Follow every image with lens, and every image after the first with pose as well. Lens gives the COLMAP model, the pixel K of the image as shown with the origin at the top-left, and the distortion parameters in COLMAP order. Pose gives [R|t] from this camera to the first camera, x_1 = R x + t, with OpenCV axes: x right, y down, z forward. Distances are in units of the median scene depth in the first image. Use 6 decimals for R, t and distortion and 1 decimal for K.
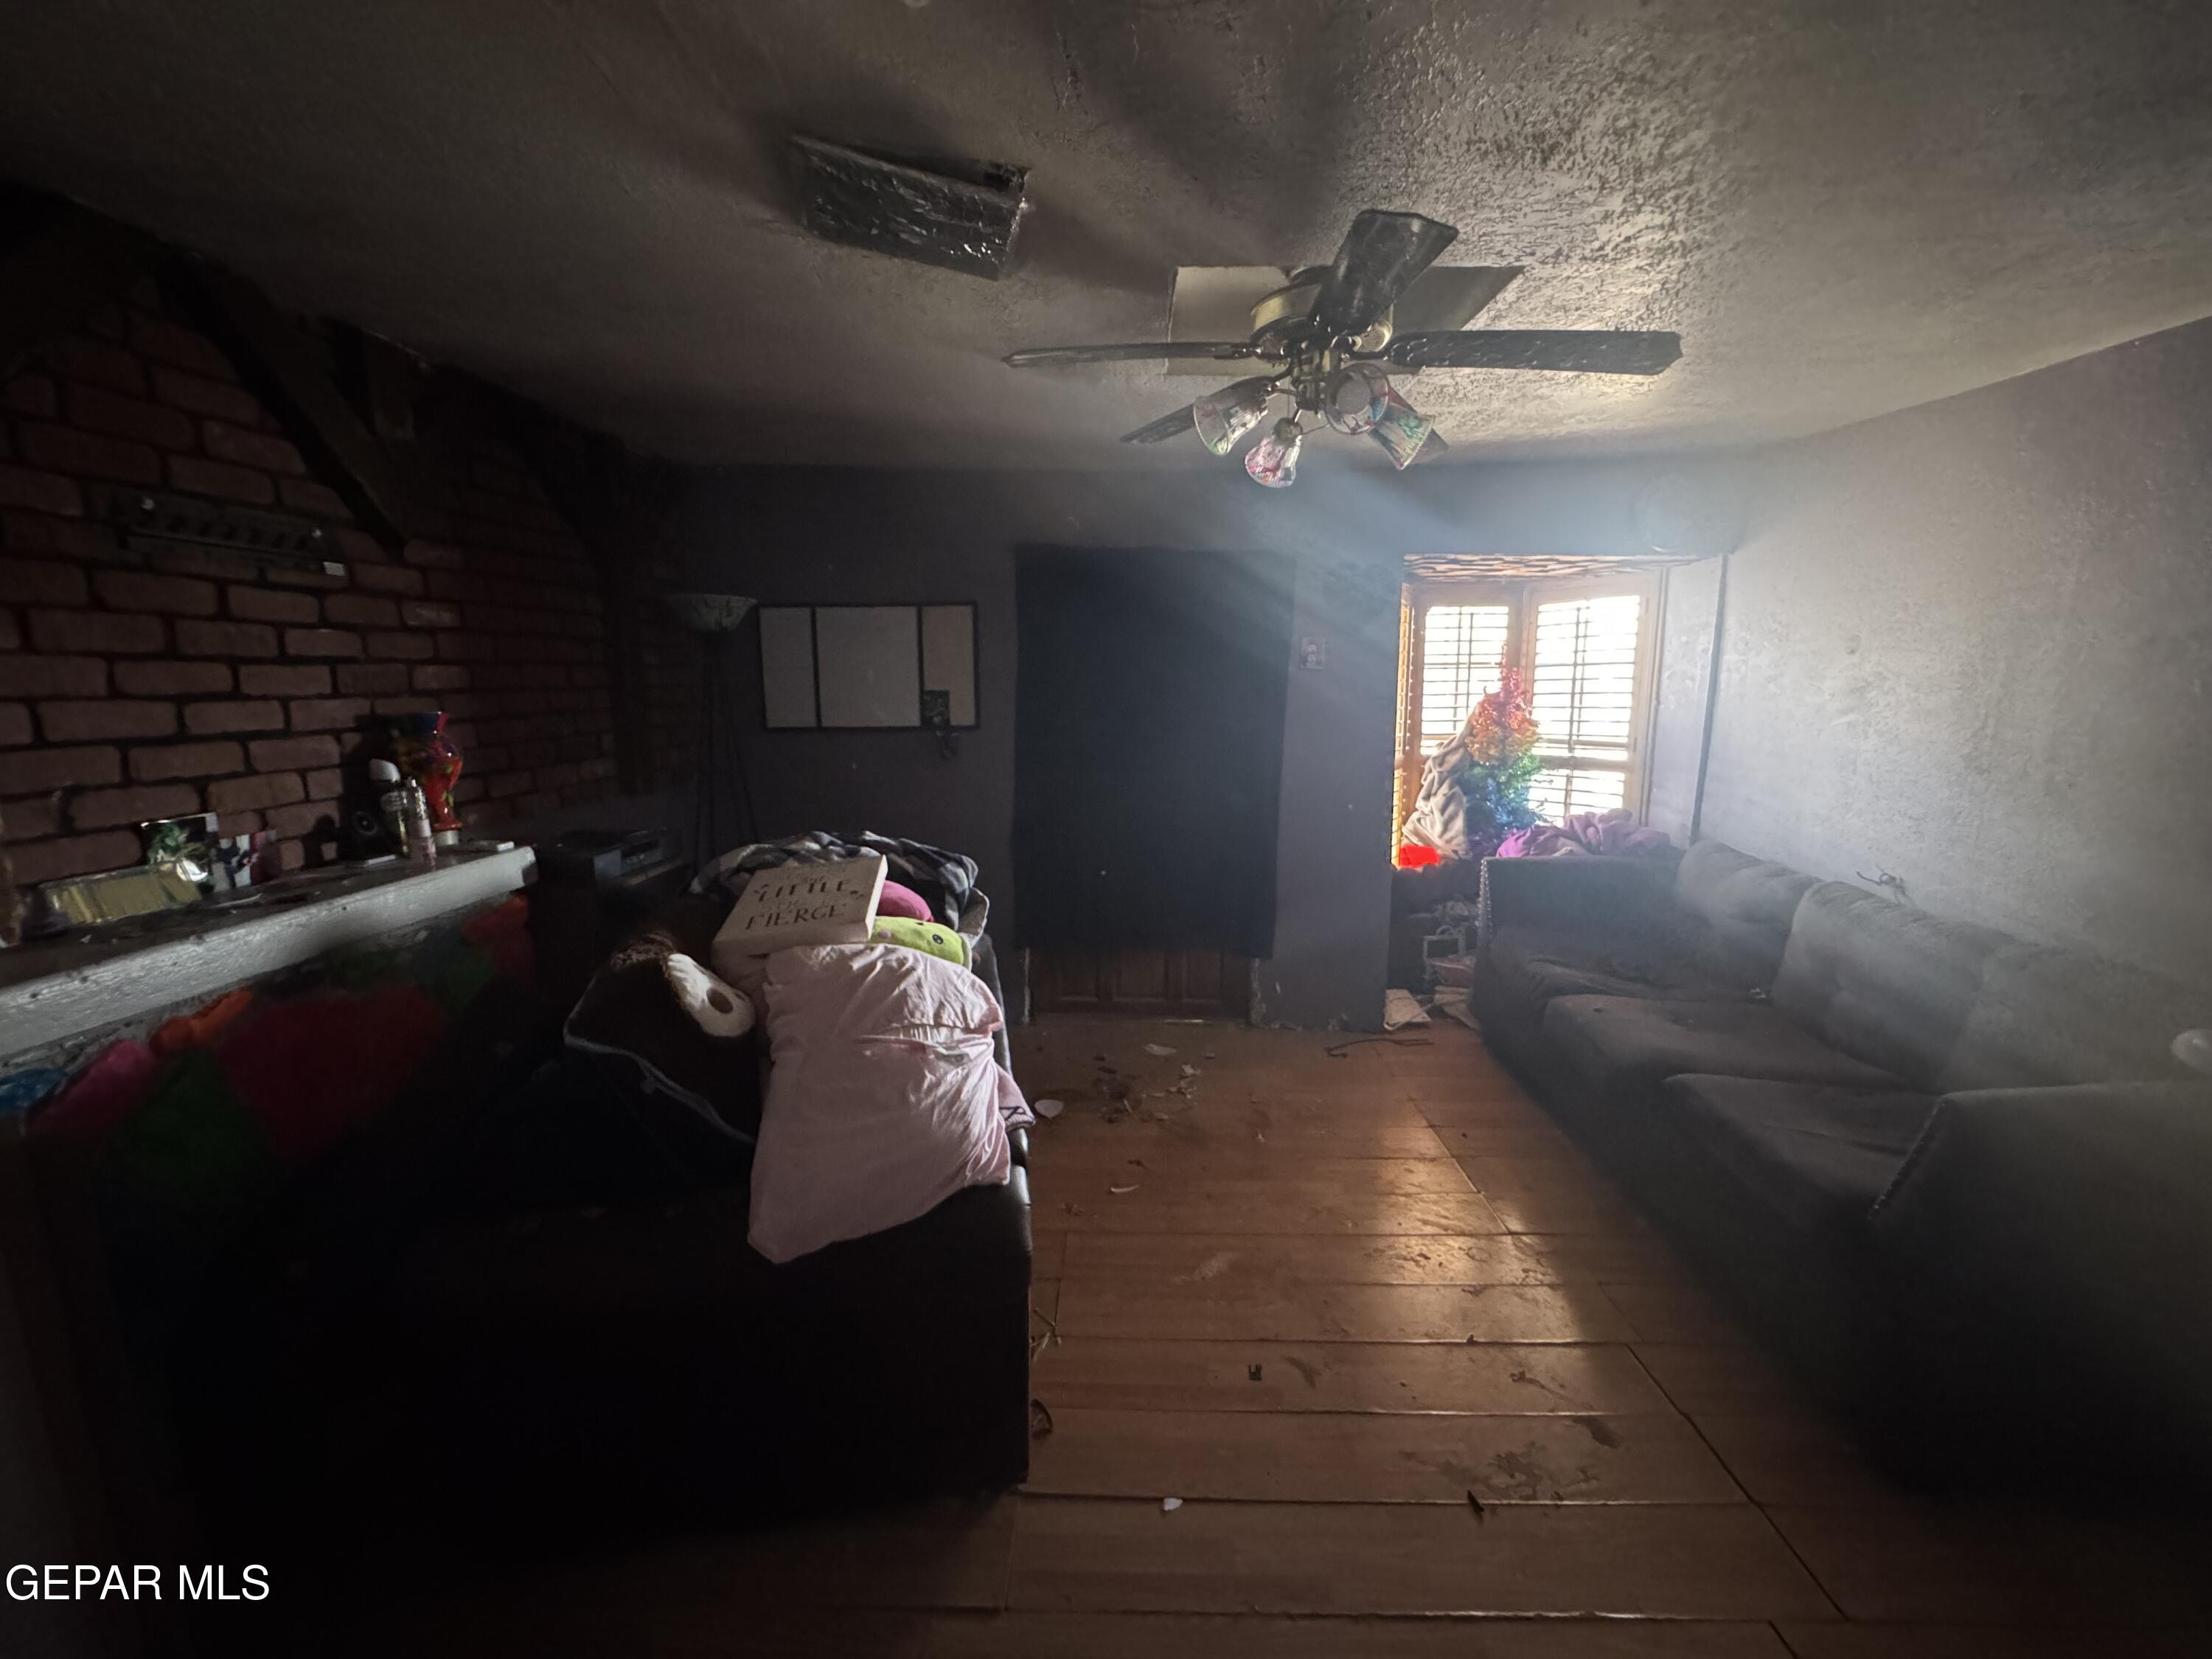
lens RADIAL K [[889.0, 0, 1101.9], [0, 889.0, 827.9], [0, 0, 1]] dist [-0.003921, 0.000571]
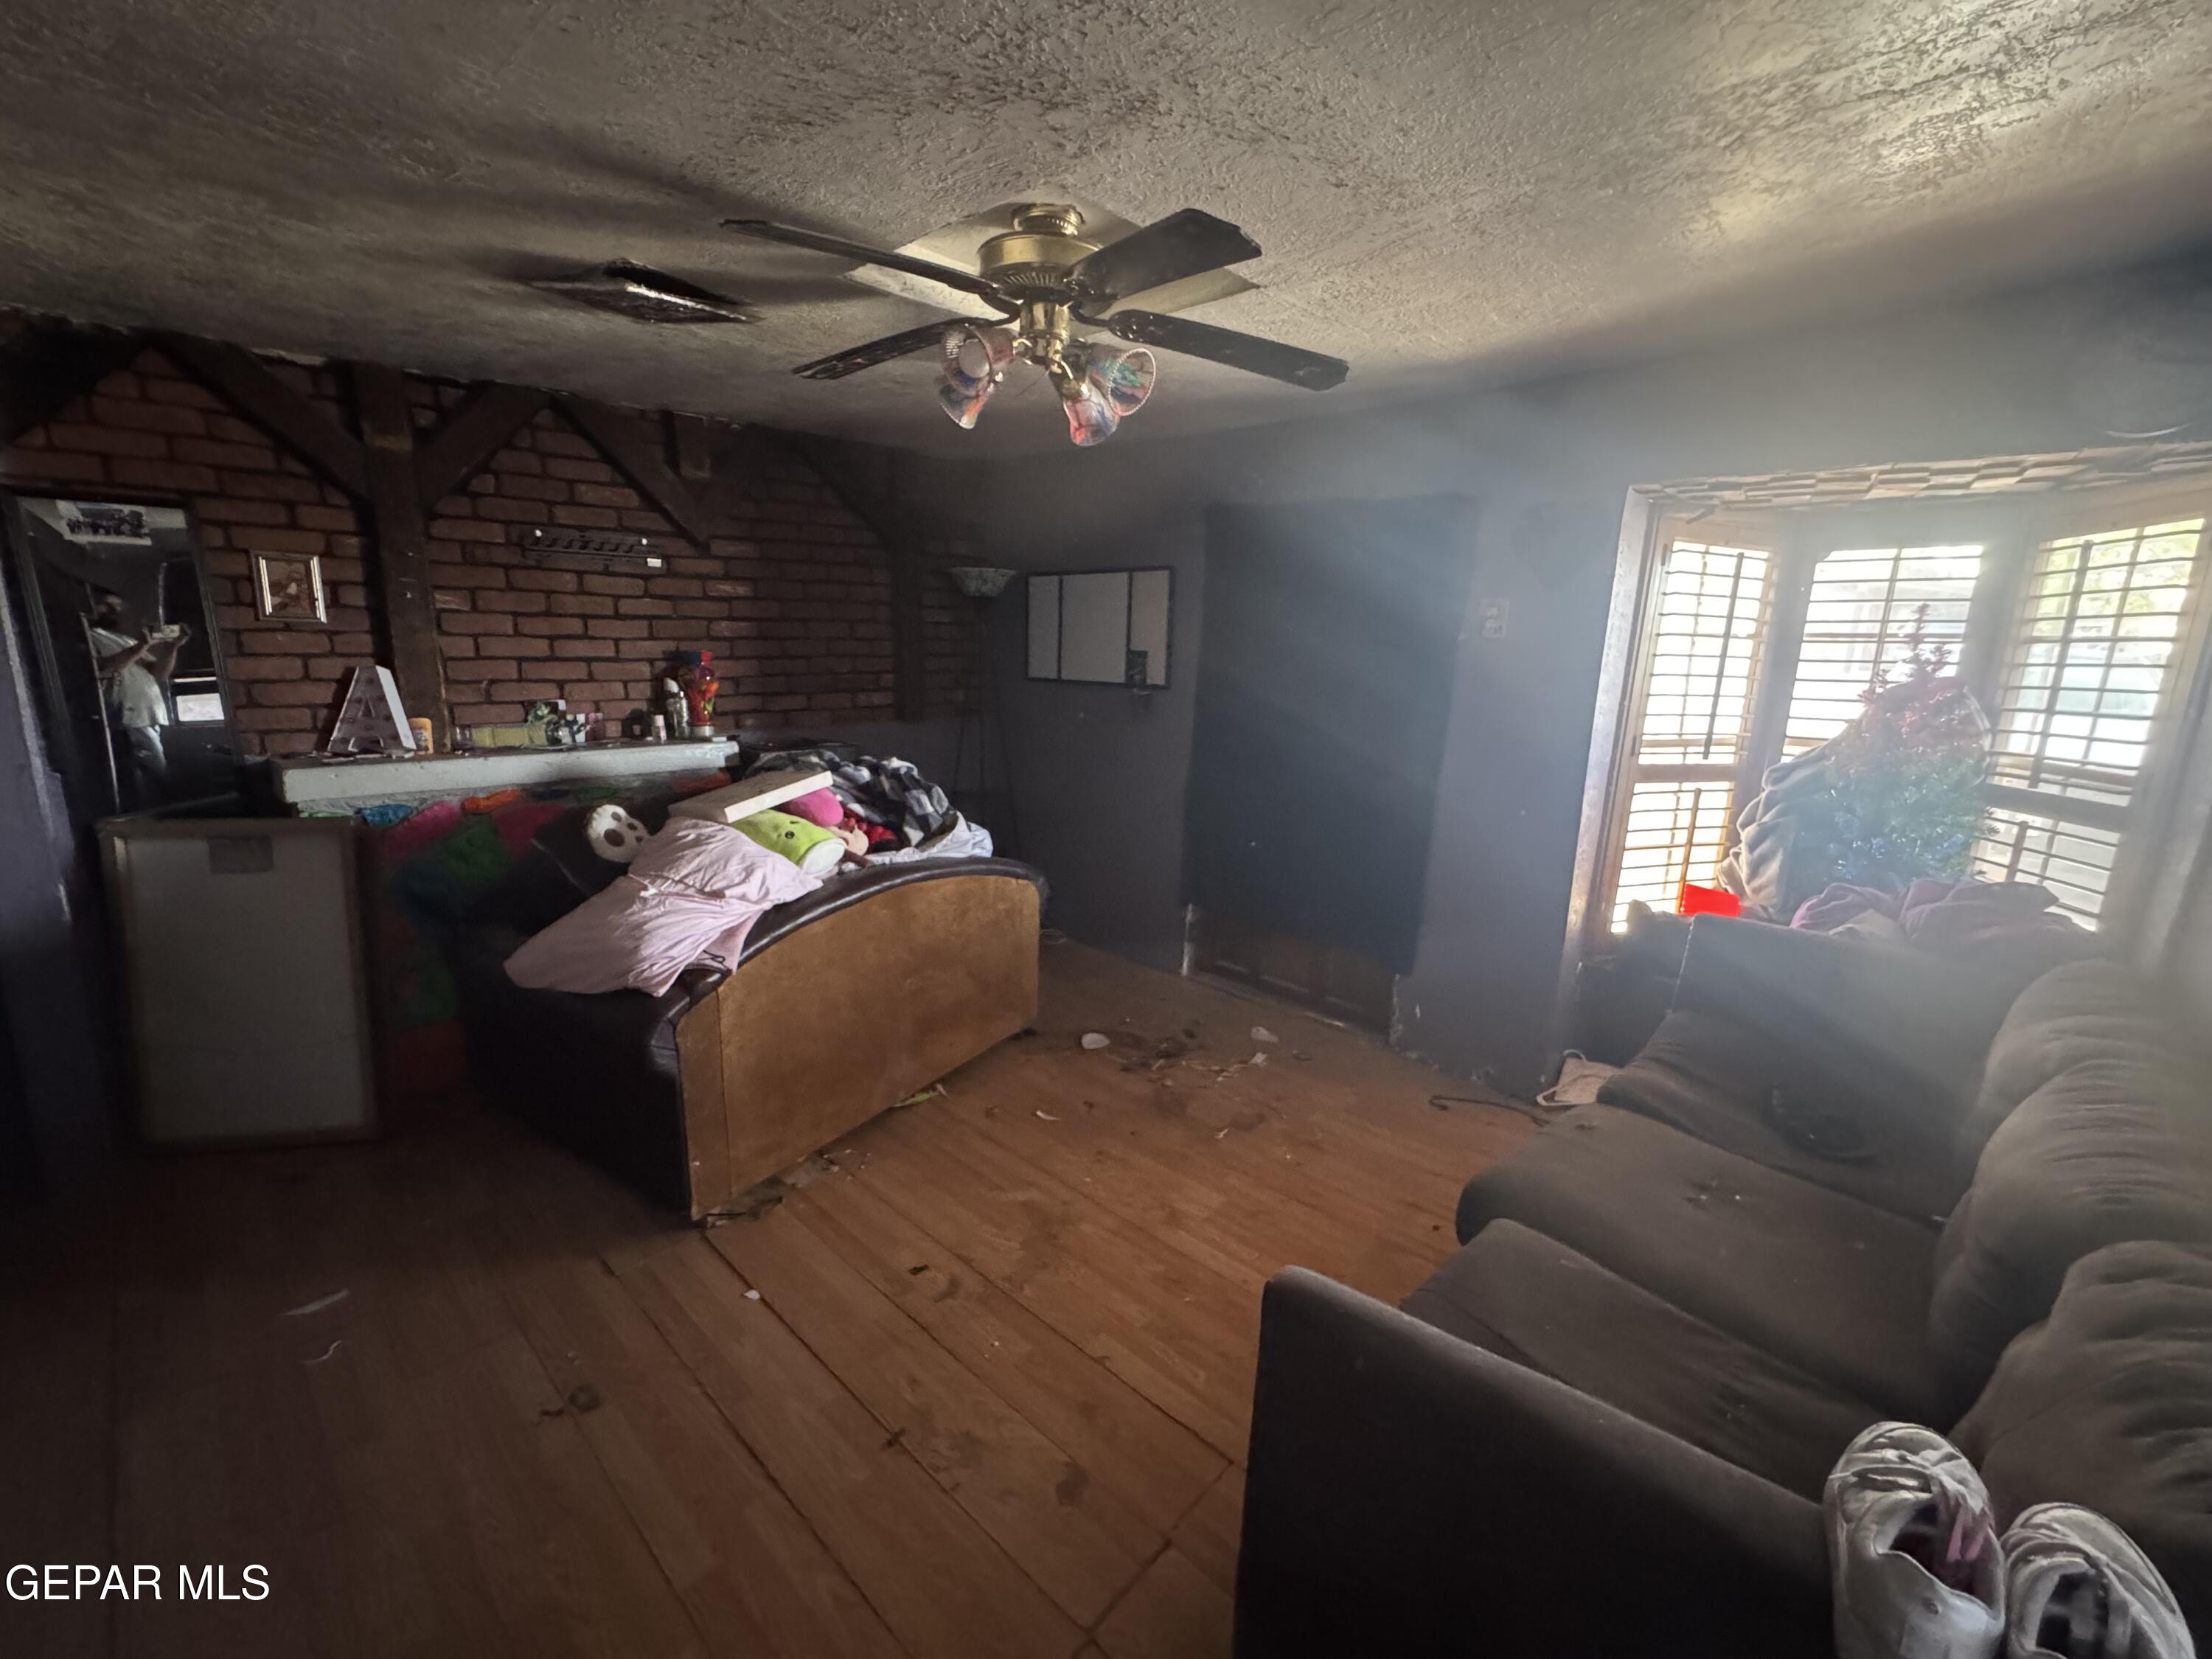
lens RADIAL K [[889.0, 0, 1100.8], [0, 889.0, 830.5], [0, 0, 1]] dist [-0.003921, 0.000571]
pose [[0.749960, 0.159477, -0.641972, 0.928274], [-0.132700, 0.987045, 0.090178, -0.055359], [0.648036, 0.017560, 0.761407, 0.279065]]
